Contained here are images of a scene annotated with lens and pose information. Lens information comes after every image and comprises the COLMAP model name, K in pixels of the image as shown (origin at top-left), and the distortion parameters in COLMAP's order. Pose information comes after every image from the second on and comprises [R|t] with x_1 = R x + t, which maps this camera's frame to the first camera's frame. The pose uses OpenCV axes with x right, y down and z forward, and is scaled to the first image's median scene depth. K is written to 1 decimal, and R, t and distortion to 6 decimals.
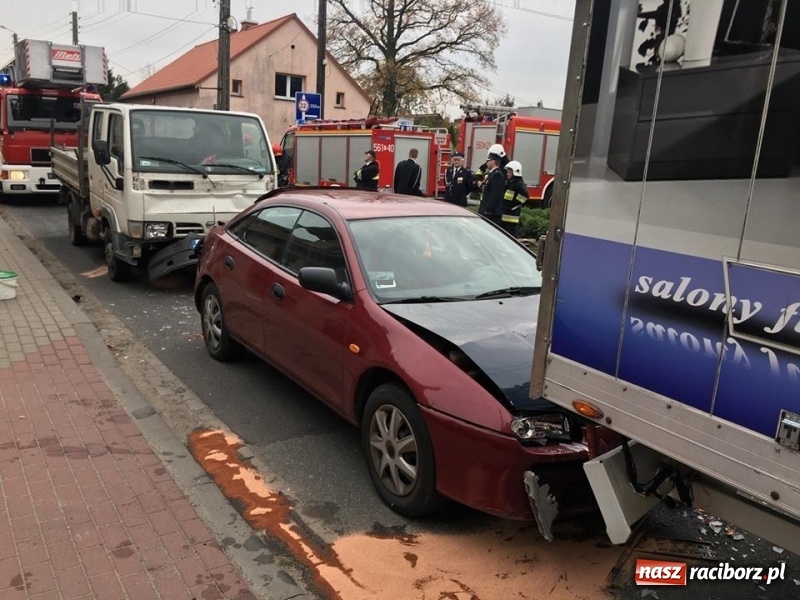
lens RADIAL K [[681.0, 0, 411.2], [0, 681.0, 300.9], [0, 0, 1]] dist [0.077811, -0.127608]
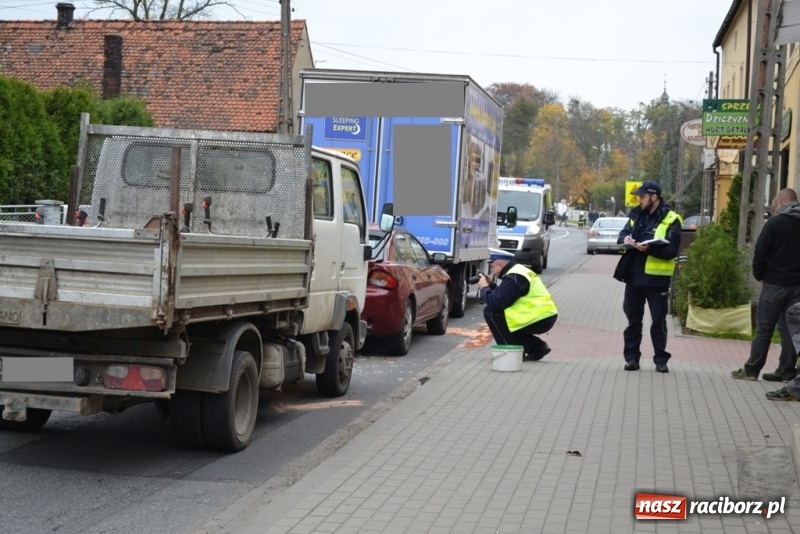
lens RADIAL K [[1484.3, 0, 379.3], [0, 1484.3, 267.1], [0, 0, 1]] dist [0.002061, -0.158847]
pose [[-0.703044, -0.125439, 0.699996, -3.801515], [0.060529, 0.970193, 0.234651, -1.289749], [-0.708566, 0.207340, -0.674496, 4.964910]]
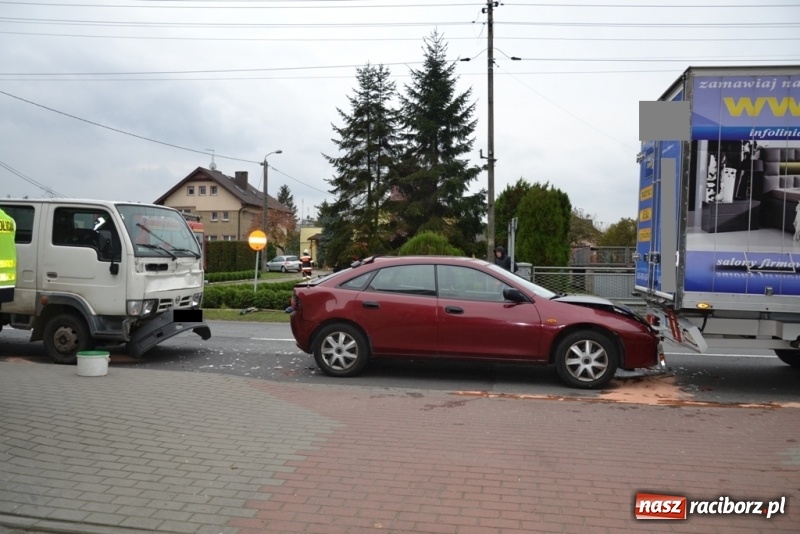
lens RADIAL K [[636.0, 0, 399.4], [0, 636.0, 267.7], [0, 0, 1]] dist [-0.025185, -0.008226]
pose [[0.706629, -0.051648, 0.705697, -1.859990], [0.173771, 0.979456, -0.102316, 0.029090], [-0.685915, 0.194929, 0.701087, -0.070336]]
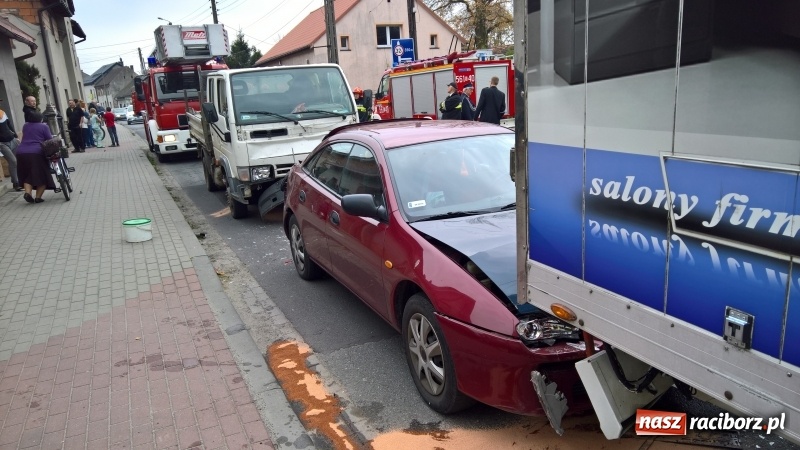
lens RADIAL K [[596.4, 0, 418.9], [0, 596.4, 236.8], [0, 0, 1]] dist [0.019346, -0.000344]
pose [[0.982973, -0.076632, -0.167008, 0.138010], [0.082366, 0.996218, 0.027671, 0.002098], [0.164256, -0.040955, 0.985567, 0.059800]]
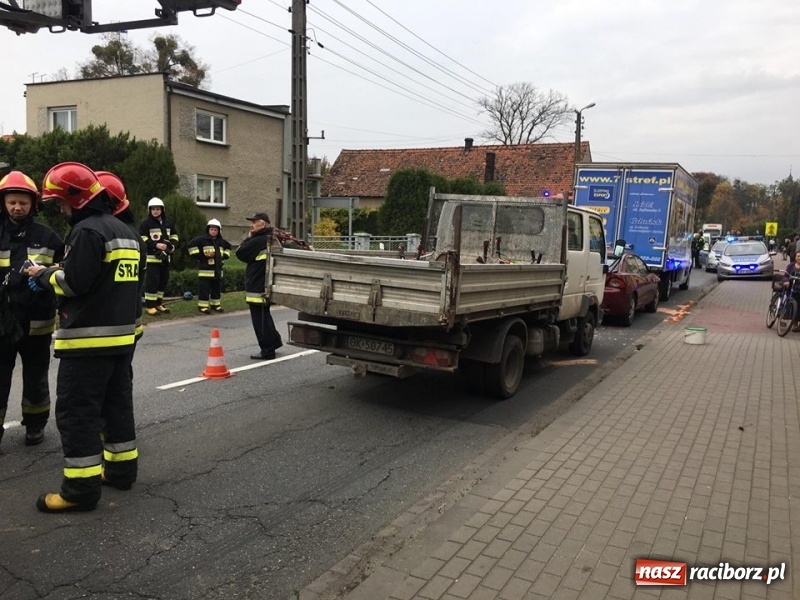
lens RADIAL K [[674.8, 0, 396.1], [0, 674.8, 298.5], [0, 0, 1]] dist [0.087241, -0.117580]
pose [[-0.439667, -0.183268, 0.879265, -3.268606], [0.114527, 0.959530, 0.257266, -1.156929], [-0.890829, 0.213810, -0.400884, 4.371374]]
